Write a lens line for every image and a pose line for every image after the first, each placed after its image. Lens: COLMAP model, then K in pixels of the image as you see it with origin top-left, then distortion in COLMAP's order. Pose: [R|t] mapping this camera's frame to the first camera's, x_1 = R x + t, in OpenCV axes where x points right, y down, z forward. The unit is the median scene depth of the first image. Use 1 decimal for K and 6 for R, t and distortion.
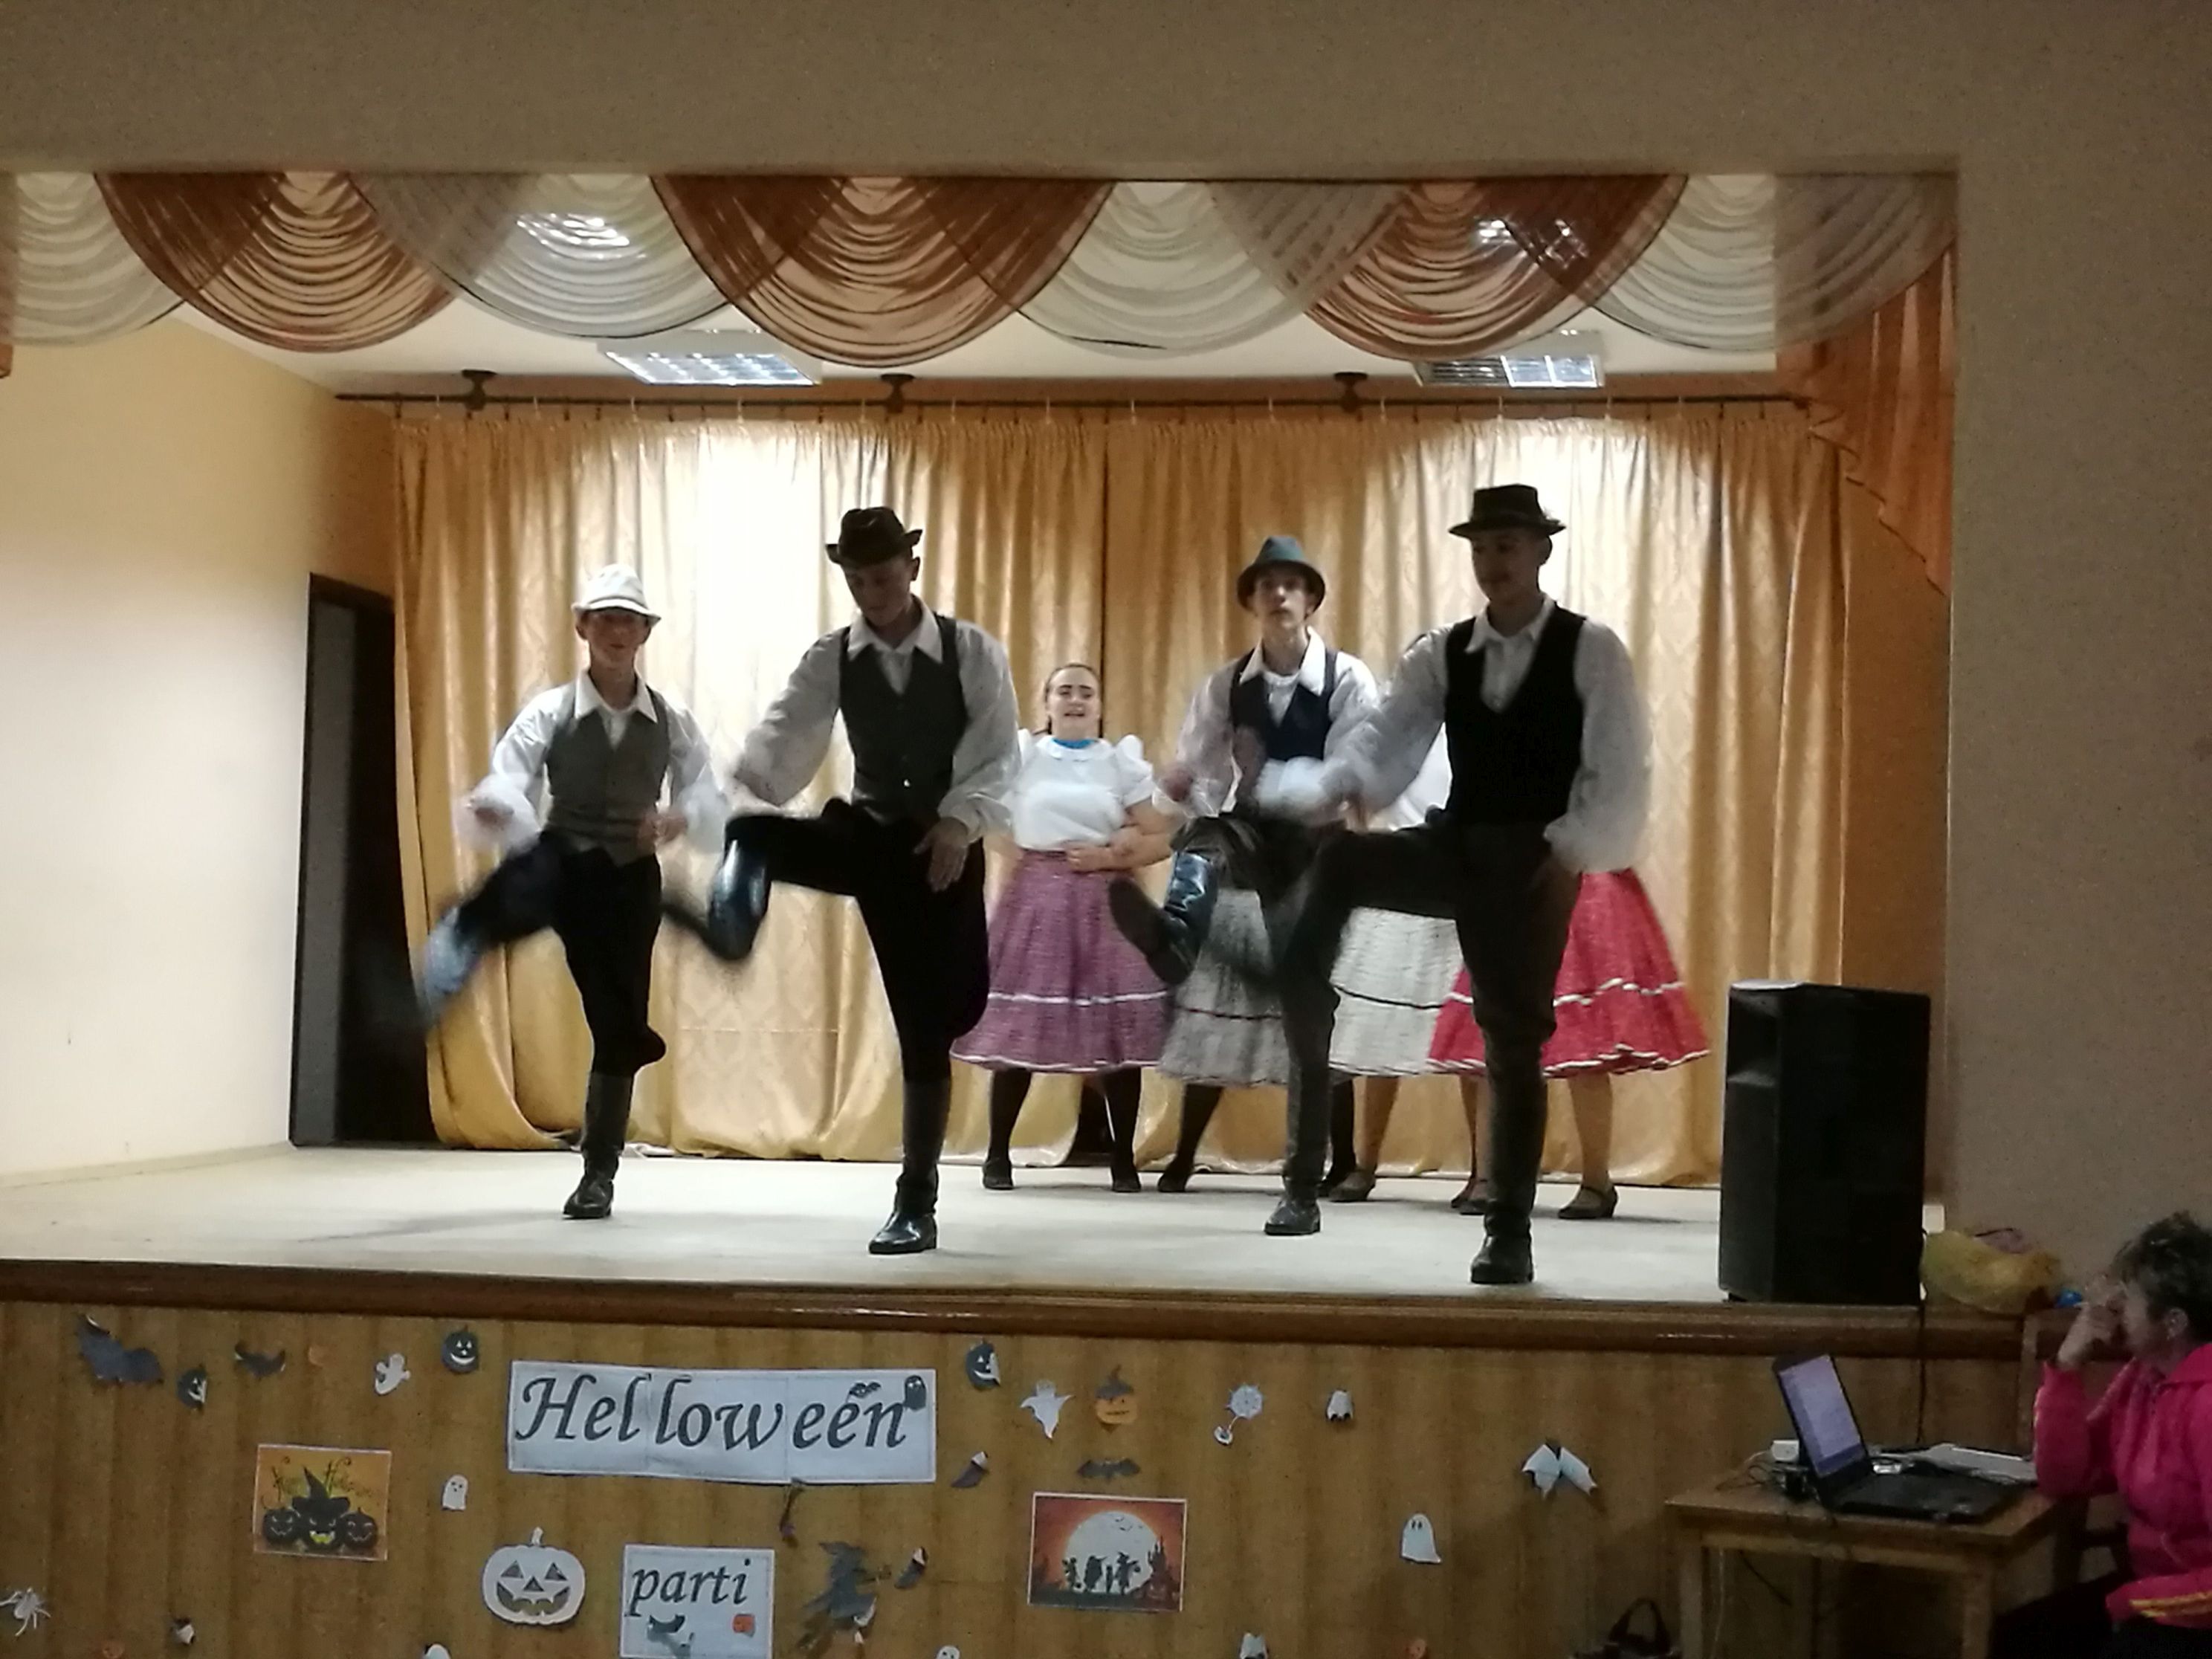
lens RADIAL K [[2306.2, 0, 1123.4], [0, 2306.2, 853.5], [0, 0, 1]] dist [0.050578, 0.000000]
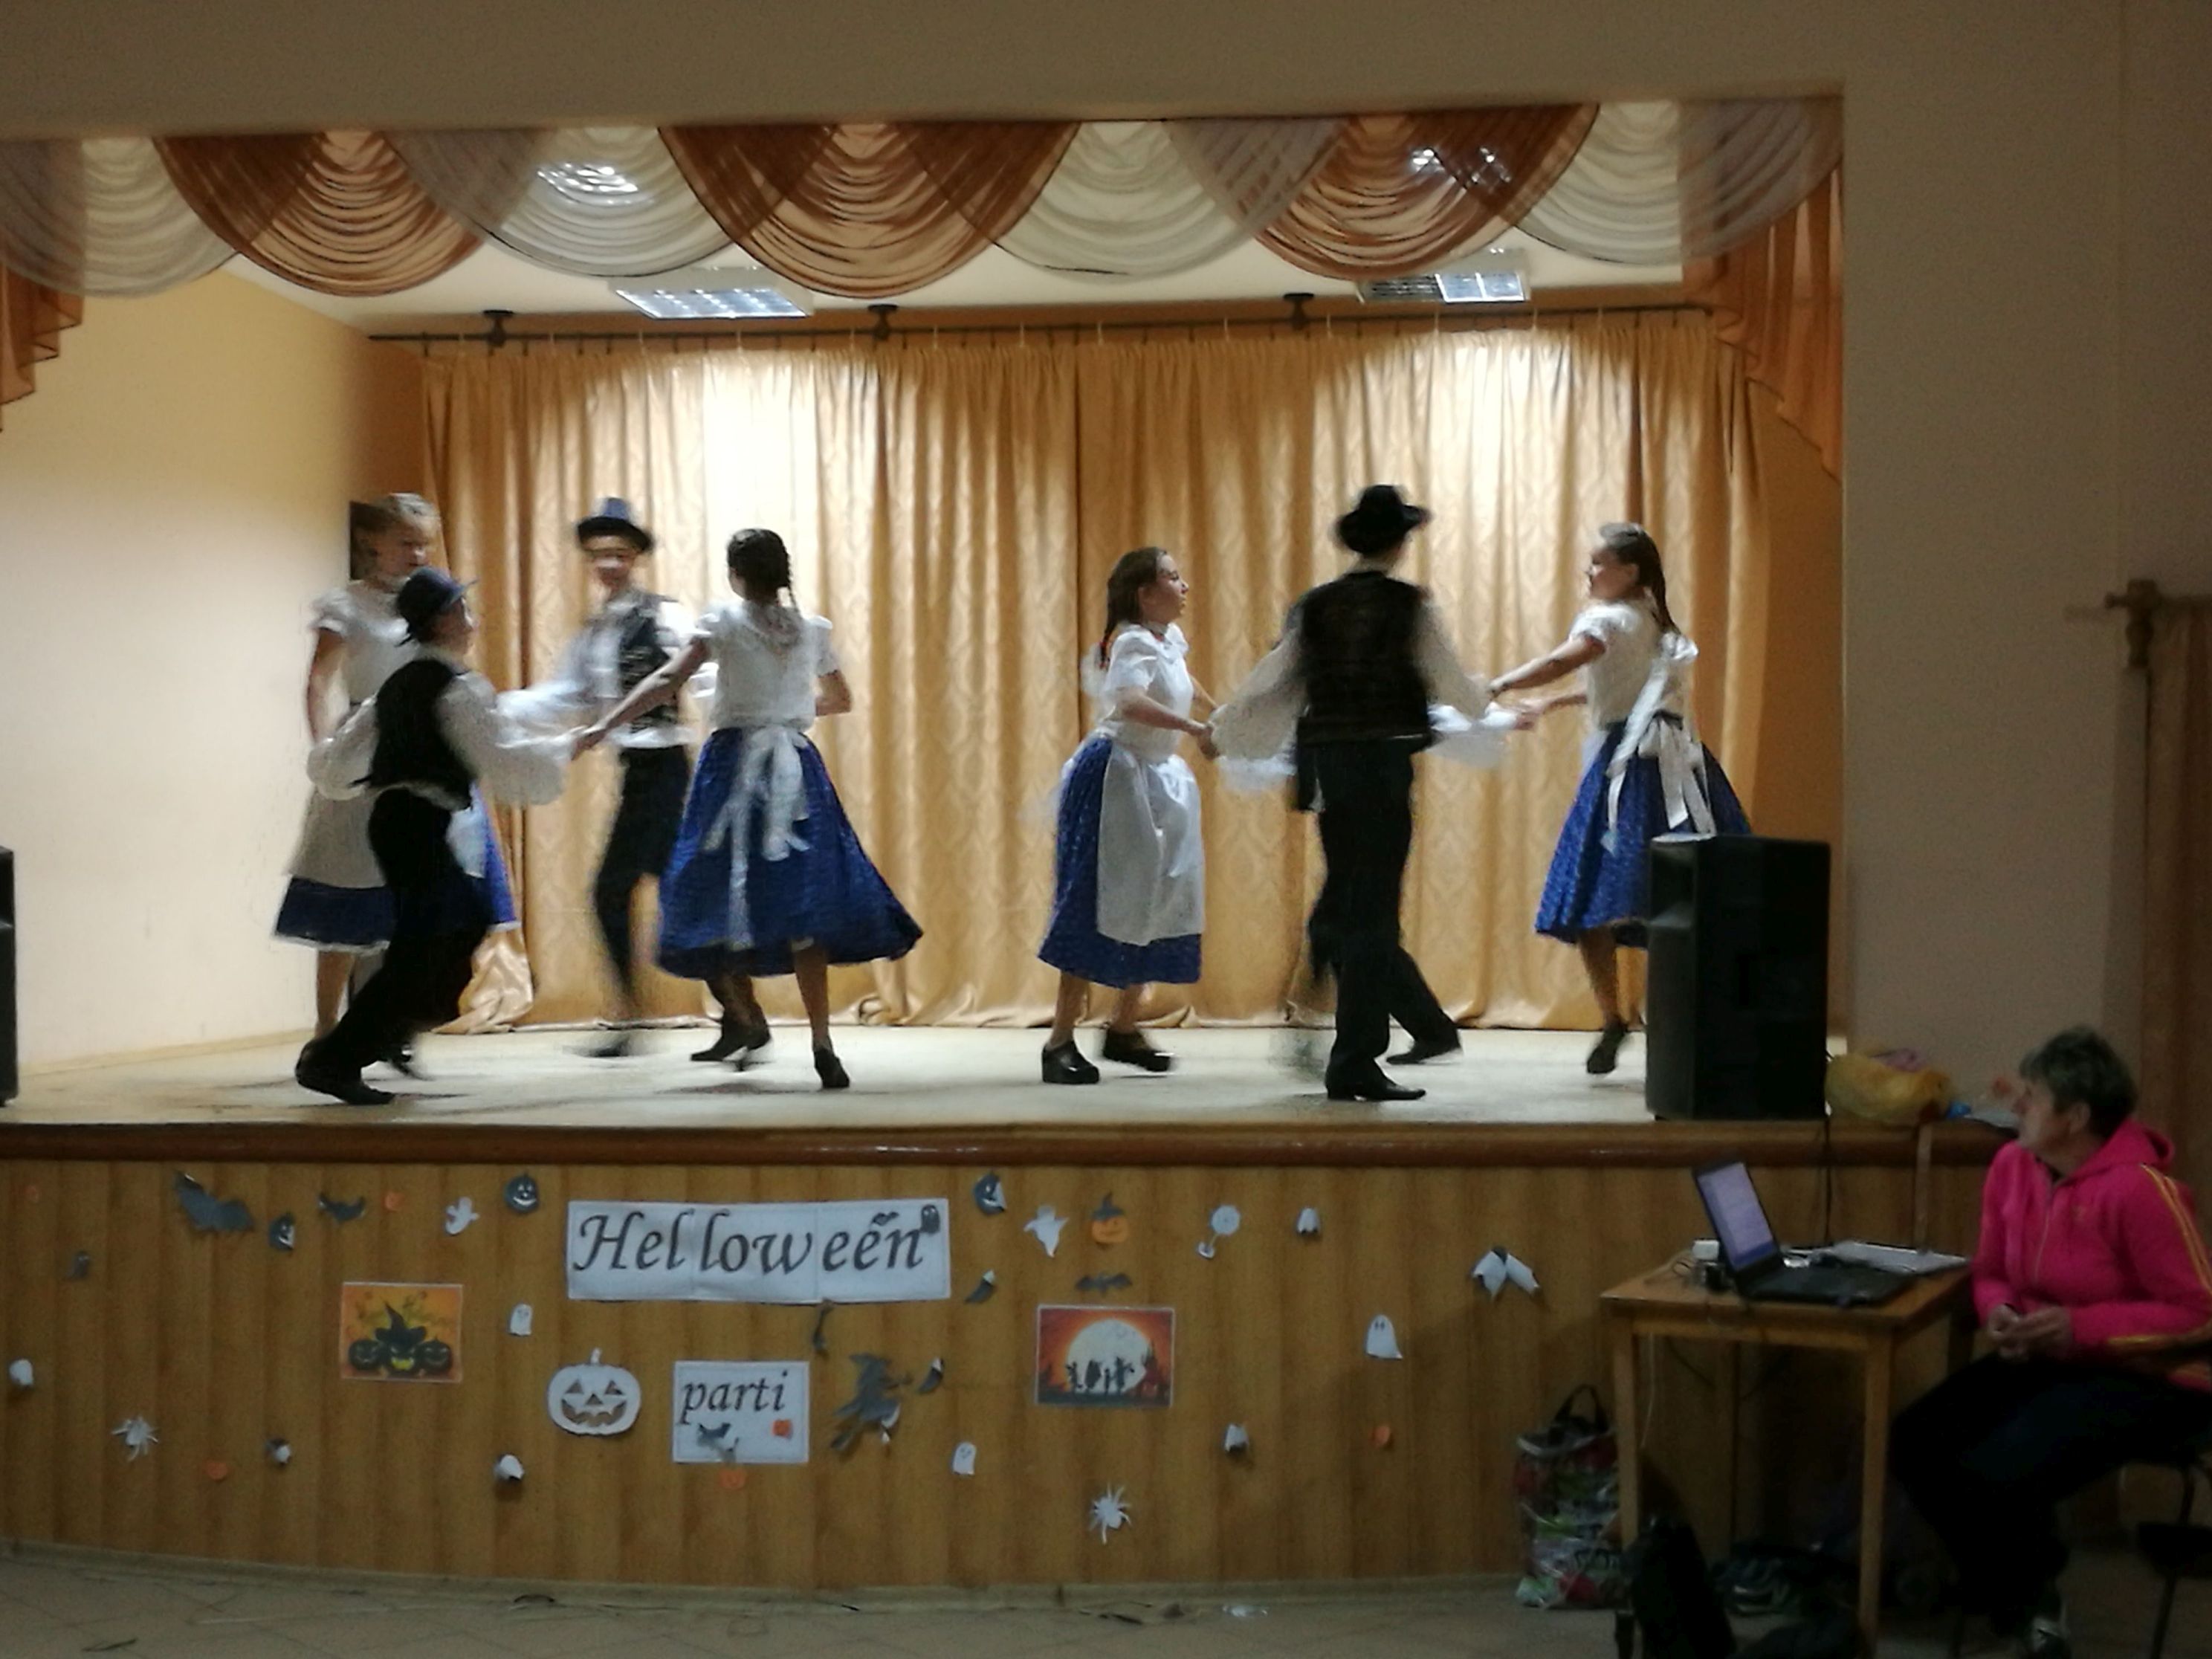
lens RADIAL K [[2306.2, 0, 1100.1], [0, 2306.2, 852.4], [0, 0, 1]] dist [0.050578, 0.000000]
pose [[0.999659, -0.025616, 0.005093, -0.008756], [0.025465, 0.999286, 0.027919, 0.026033], [-0.005805, -0.027779, 0.999597, -0.111401]]
